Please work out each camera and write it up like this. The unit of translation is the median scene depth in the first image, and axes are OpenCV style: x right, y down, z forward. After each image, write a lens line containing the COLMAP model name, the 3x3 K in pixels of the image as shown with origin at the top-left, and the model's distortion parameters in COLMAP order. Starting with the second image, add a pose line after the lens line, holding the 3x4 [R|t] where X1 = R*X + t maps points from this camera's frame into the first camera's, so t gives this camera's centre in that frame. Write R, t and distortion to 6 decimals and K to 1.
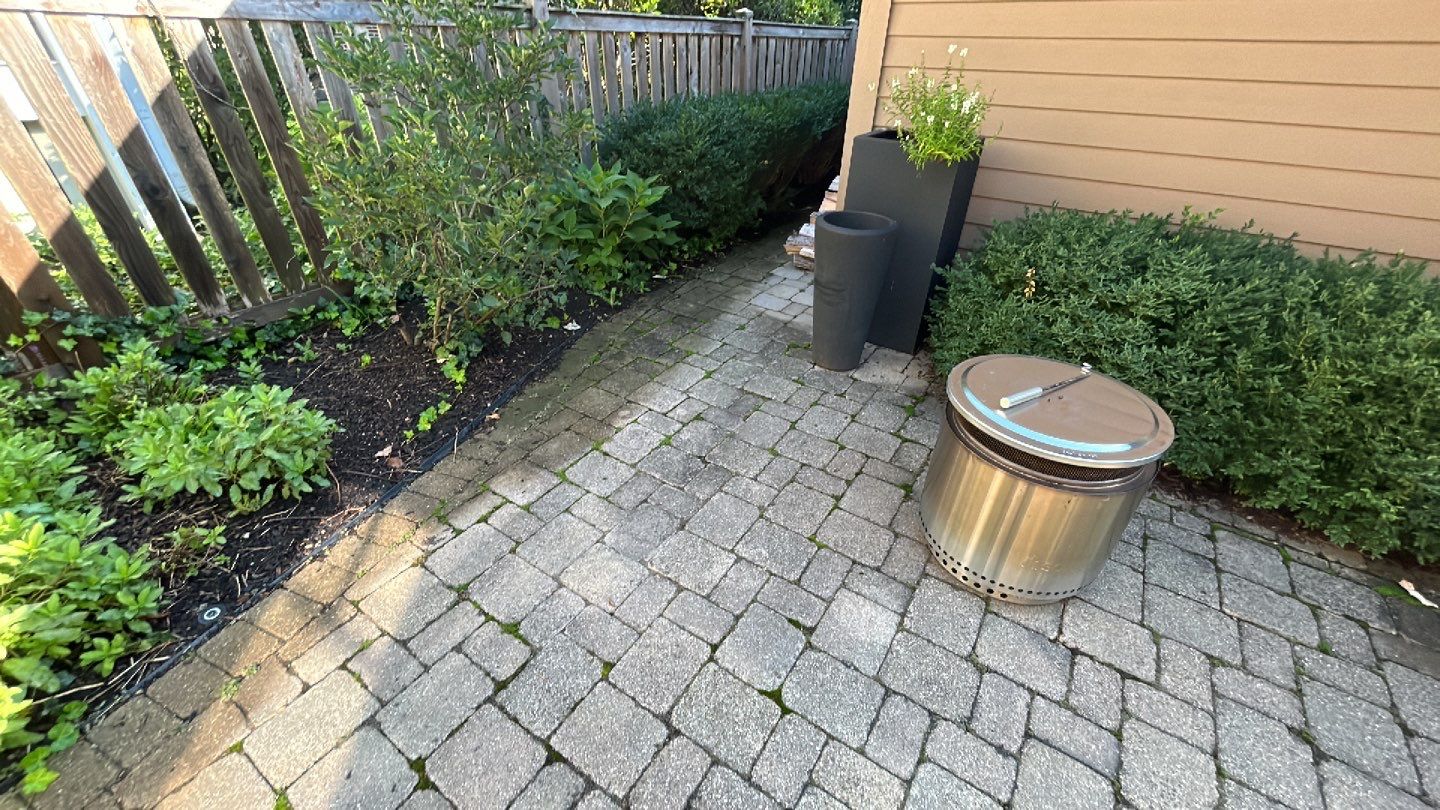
lens RADIAL K [[560.1, 0, 717.7], [0, 560.1, 403.1], [0, 0, 1]] dist [-0.002756, 0.000935]
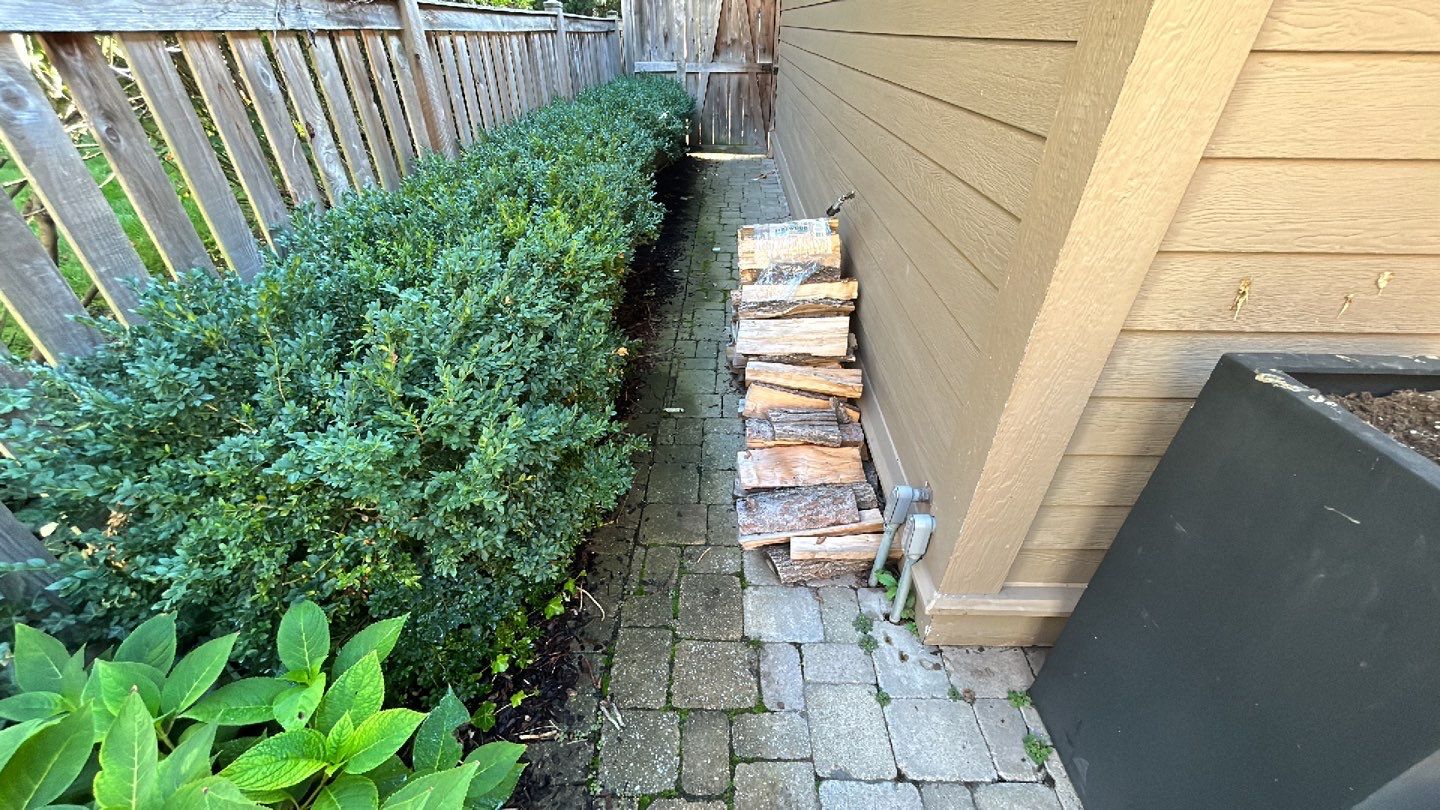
lens RADIAL K [[560.1, 0, 717.7], [0, 560.1, 403.1], [0, 0, 1]] dist [-0.002756, 0.000935]
pose [[0.835872, -0.312968, 0.450964, -0.045177], [0.303580, 0.948034, 0.095240, -0.367166], [-0.457337, 0.057295, 0.887446, 0.543298]]
